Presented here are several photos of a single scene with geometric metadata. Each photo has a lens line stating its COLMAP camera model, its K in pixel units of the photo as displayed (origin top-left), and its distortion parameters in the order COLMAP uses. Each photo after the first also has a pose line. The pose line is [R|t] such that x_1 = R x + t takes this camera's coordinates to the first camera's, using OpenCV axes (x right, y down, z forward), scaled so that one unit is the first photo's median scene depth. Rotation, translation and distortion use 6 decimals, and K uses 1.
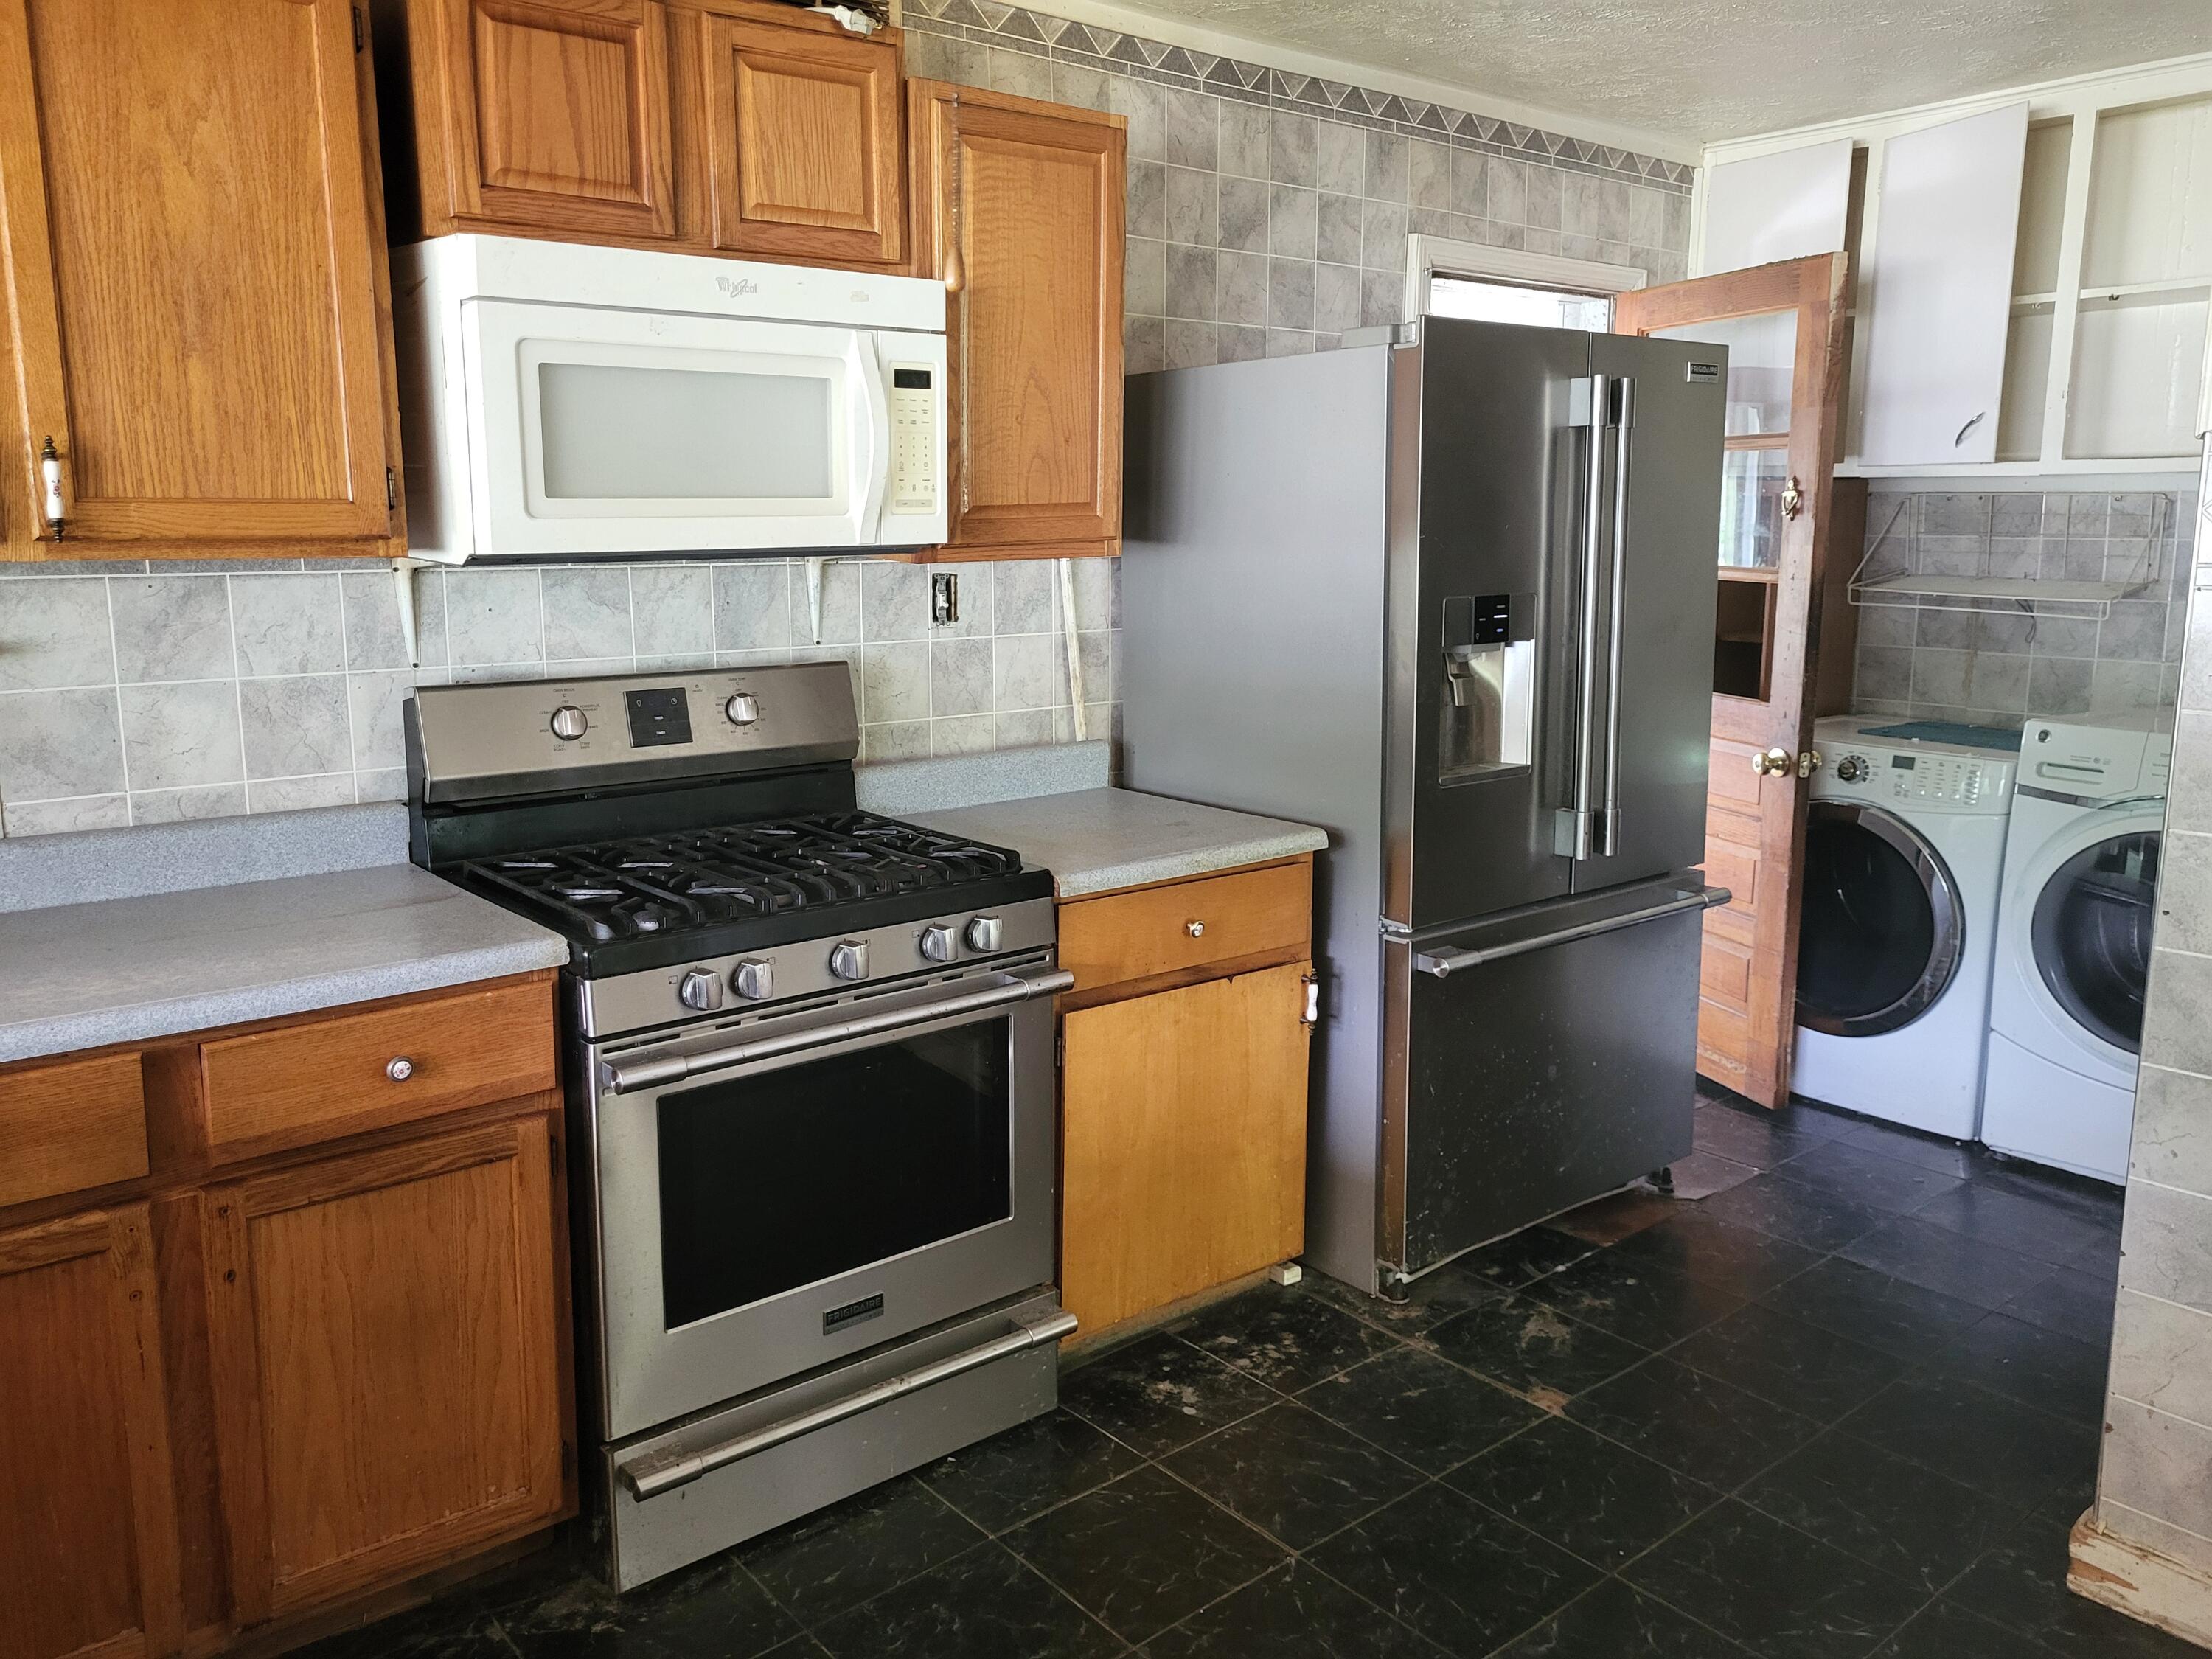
lens RADIAL K [[1680.9, 0, 1096.7], [0, 1680.9, 783.3], [0, 0, 1]] dist [0.050203, -0.039383]
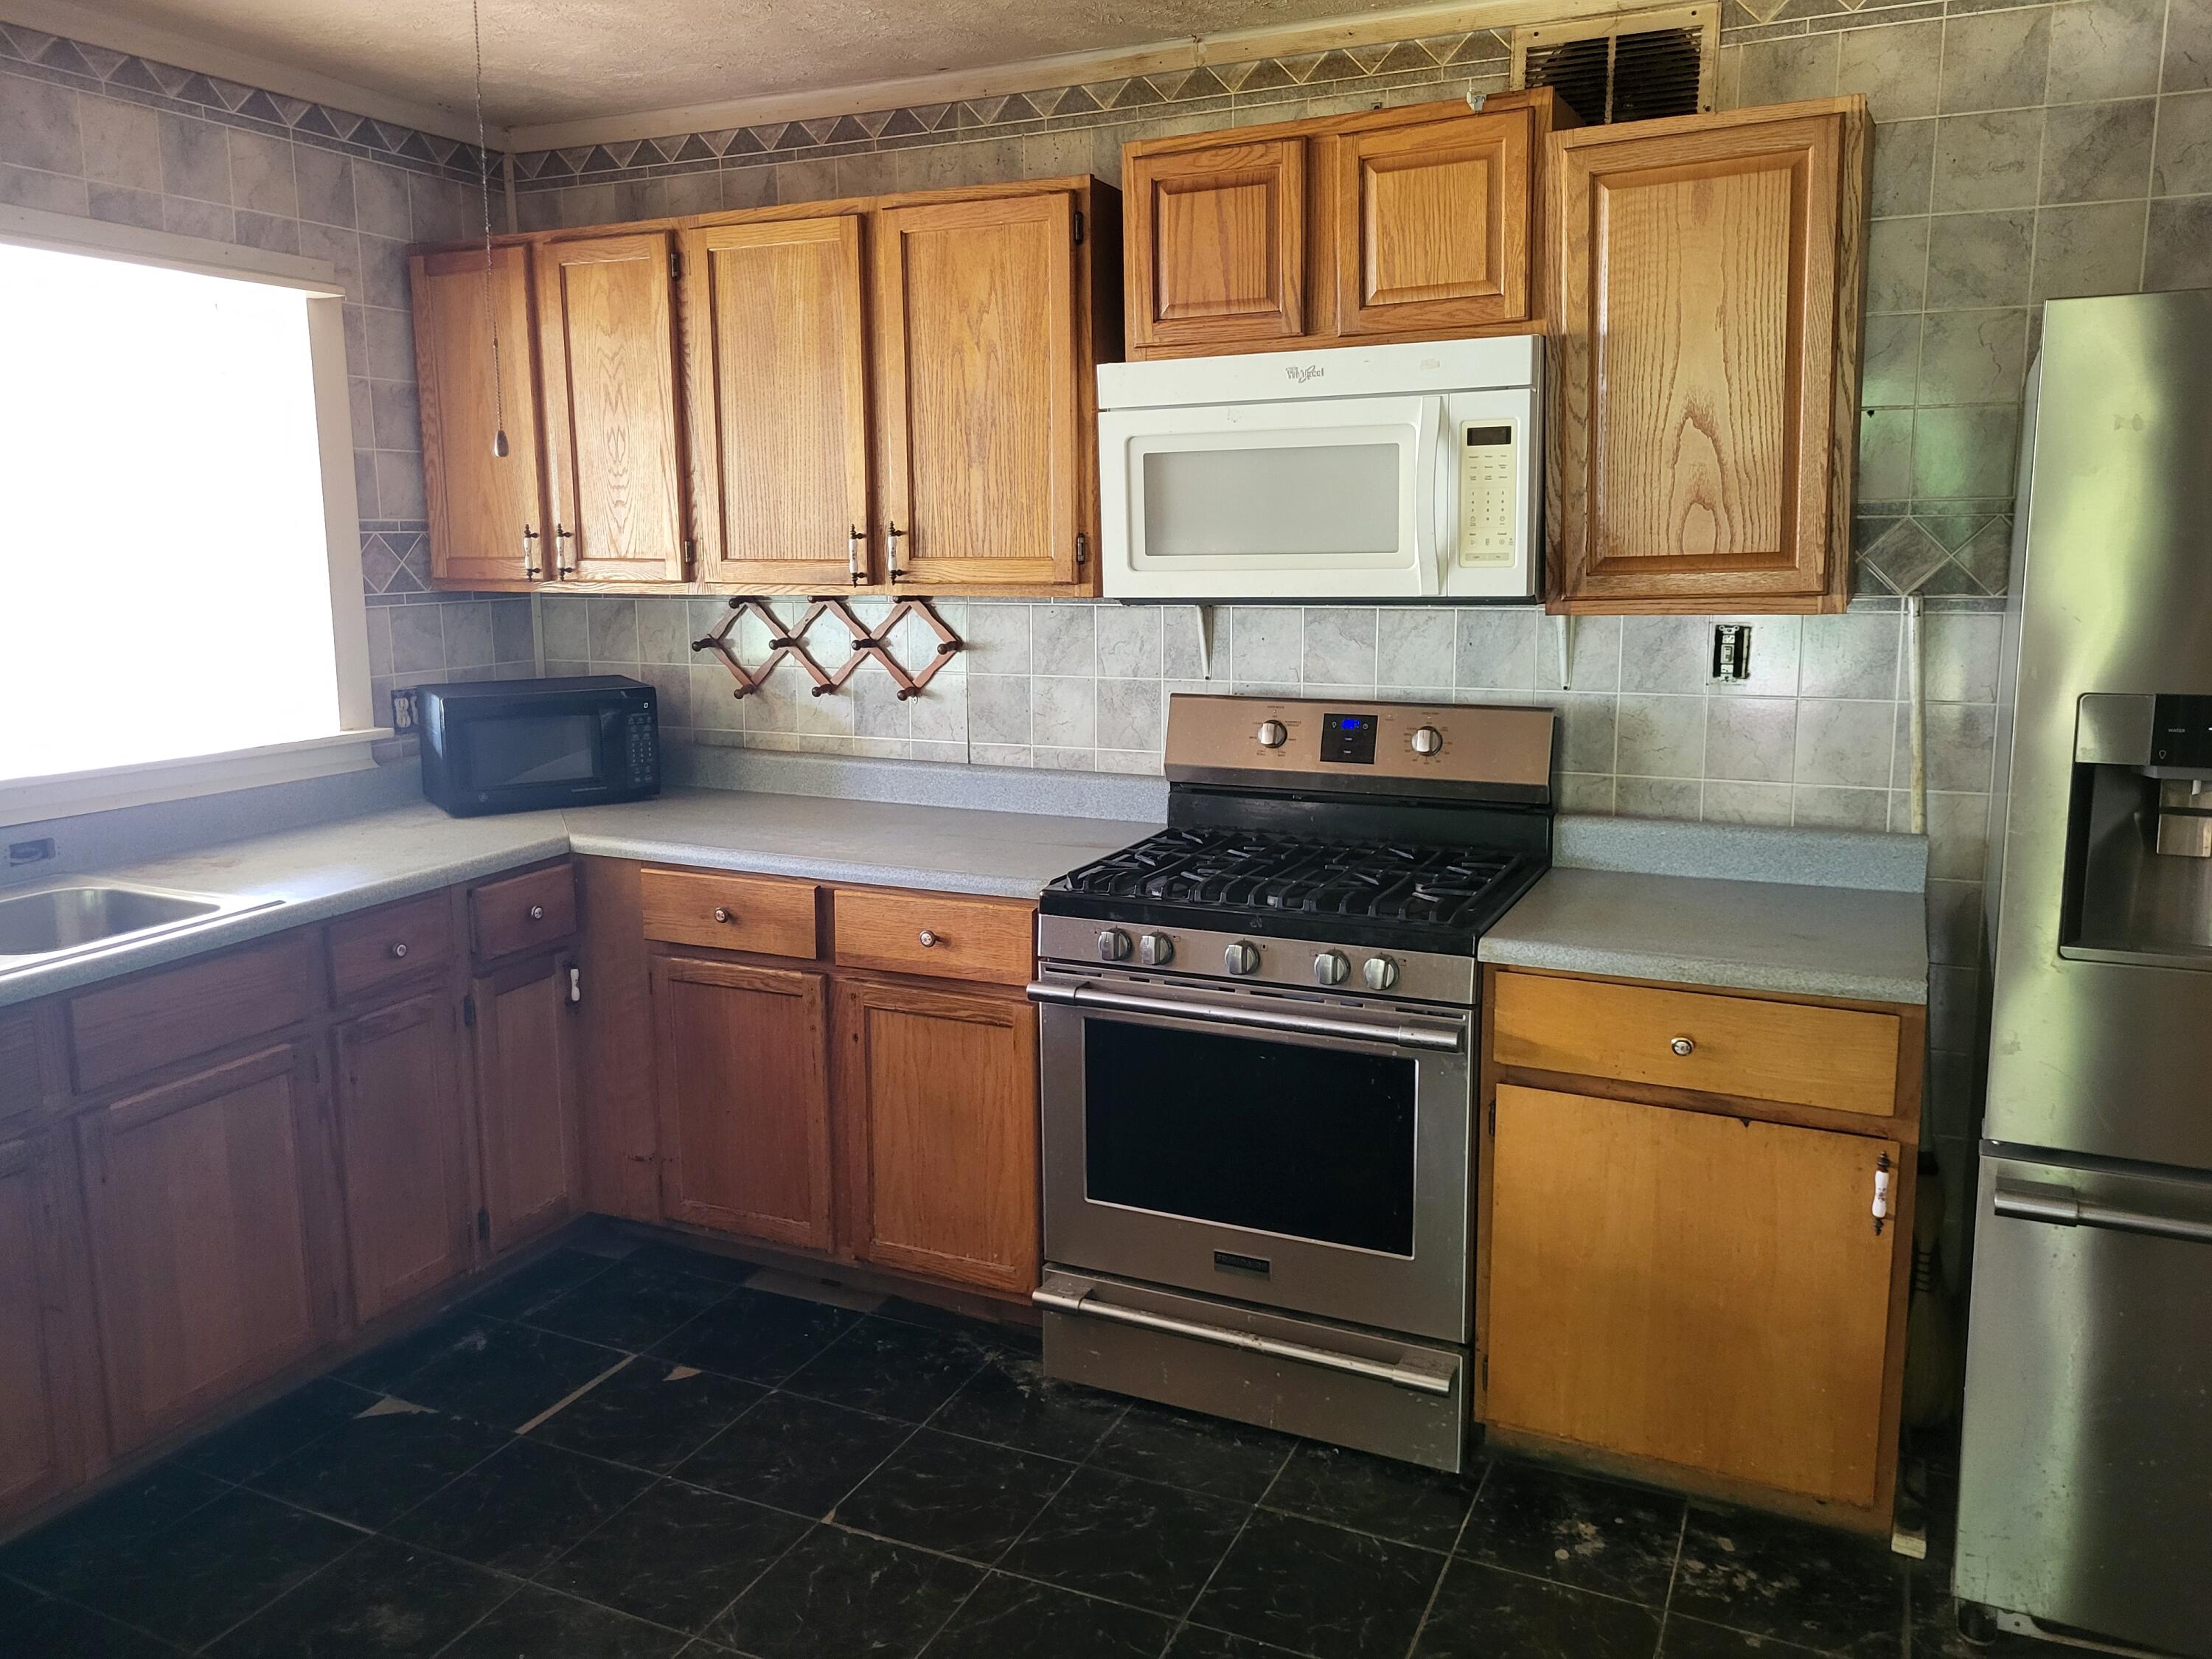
lens RADIAL K [[1680.9, 0, 1092.2], [0, 1680.9, 798.7], [0, 0, 1]] dist [0.050203, -0.039383]
pose [[0.425231, 0.139091, -0.894334, 0.761493], [-0.134183, 0.986890, 0.089685, -0.084687], [0.895083, 0.081867, 0.438320, 0.364408]]
